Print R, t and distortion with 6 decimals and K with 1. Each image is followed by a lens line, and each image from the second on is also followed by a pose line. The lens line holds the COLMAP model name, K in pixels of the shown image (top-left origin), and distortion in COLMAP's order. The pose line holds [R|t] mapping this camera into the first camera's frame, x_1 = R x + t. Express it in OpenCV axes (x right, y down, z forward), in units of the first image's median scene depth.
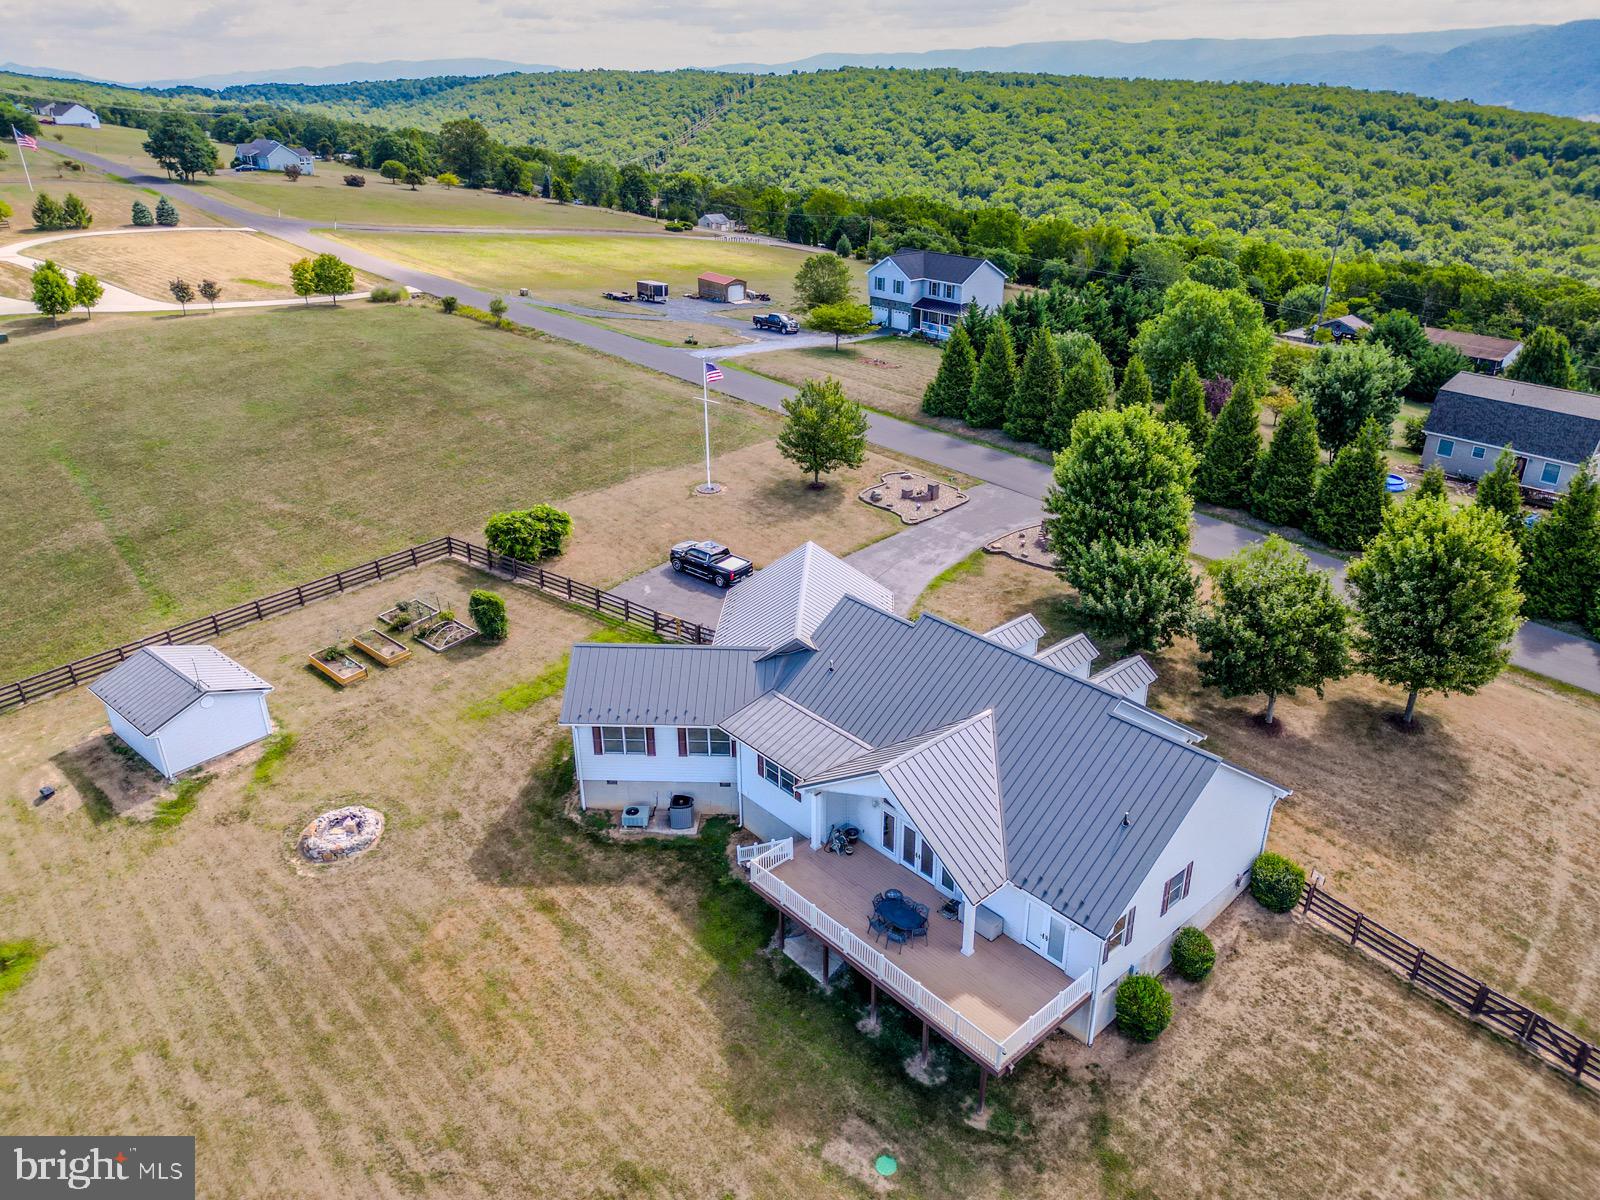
lens RADIAL K [[1129.1, 0, 807.8], [0, 1129.1, 598.7], [0, 0, 1]] dist [0.068868, -0.069120]
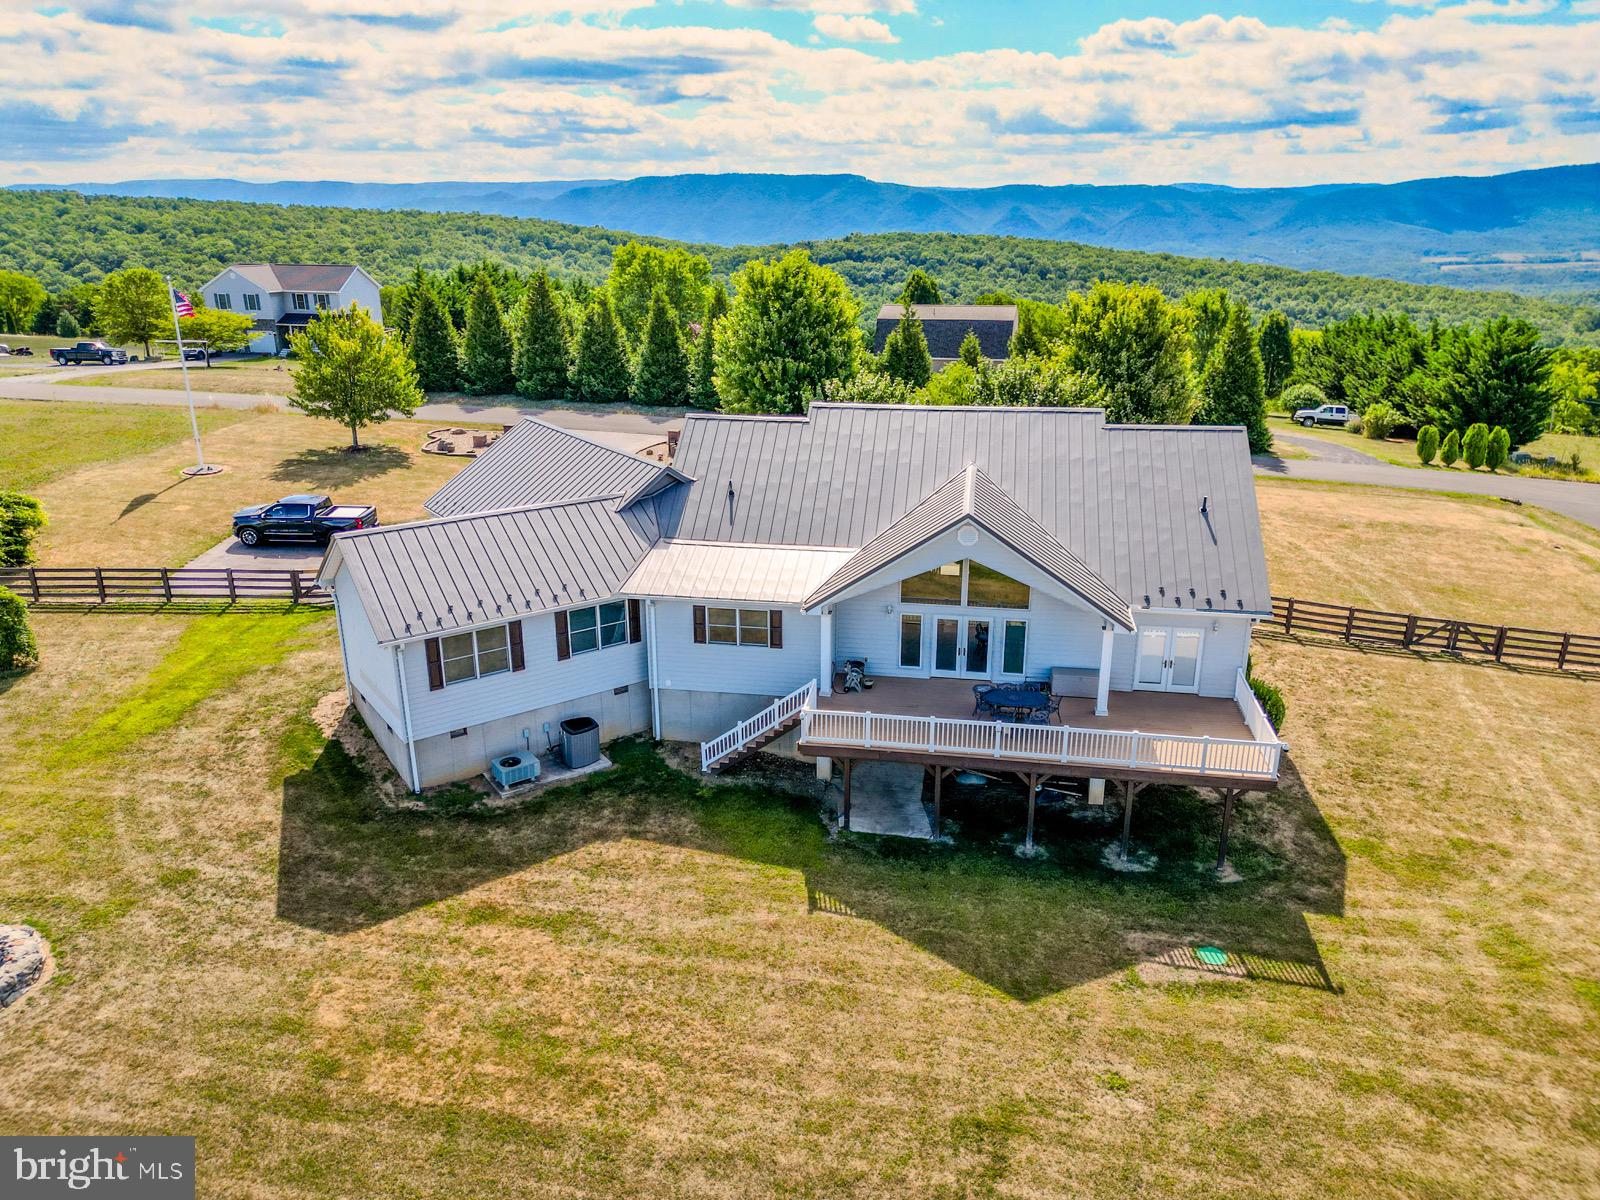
lens RADIAL K [[1114.8, 0, 802.7], [0, 1114.8, 605.4], [0, 0, 1]] dist [0.083528, -0.089638]
pose [[0.778947, -0.201101, 0.593970, -0.450806], [0.260230, 0.965439, -0.014403, 0.179049], [-0.570546, 0.165788, 0.804358, 0.433712]]
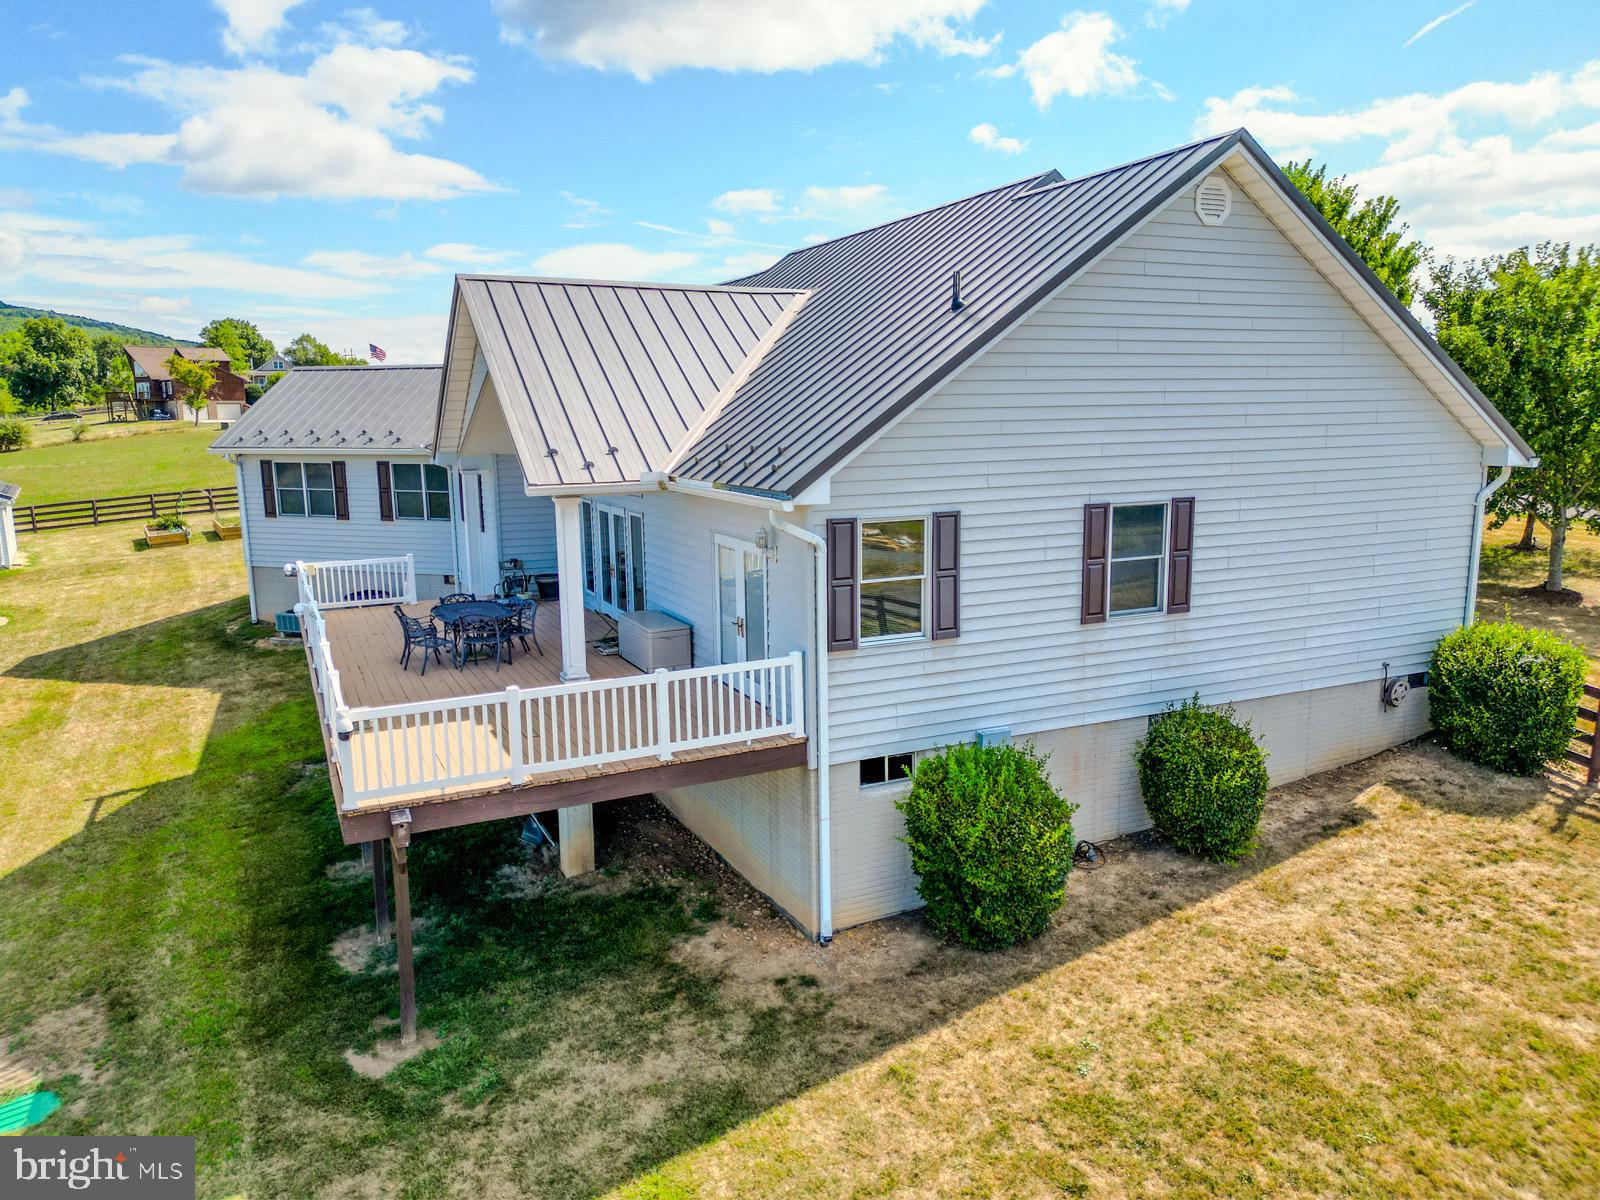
lens RADIAL K [[1129.1, 0, 807.8], [0, 1129.1, 598.7], [0, 0, 1]] dist [0.068868, -0.069120]
pose [[0.959387, 0.043326, -0.278748, 0.304071], [-0.115422, 0.961926, -0.247743, 0.345533], [0.257401, 0.269855, 0.927859, 0.602896]]
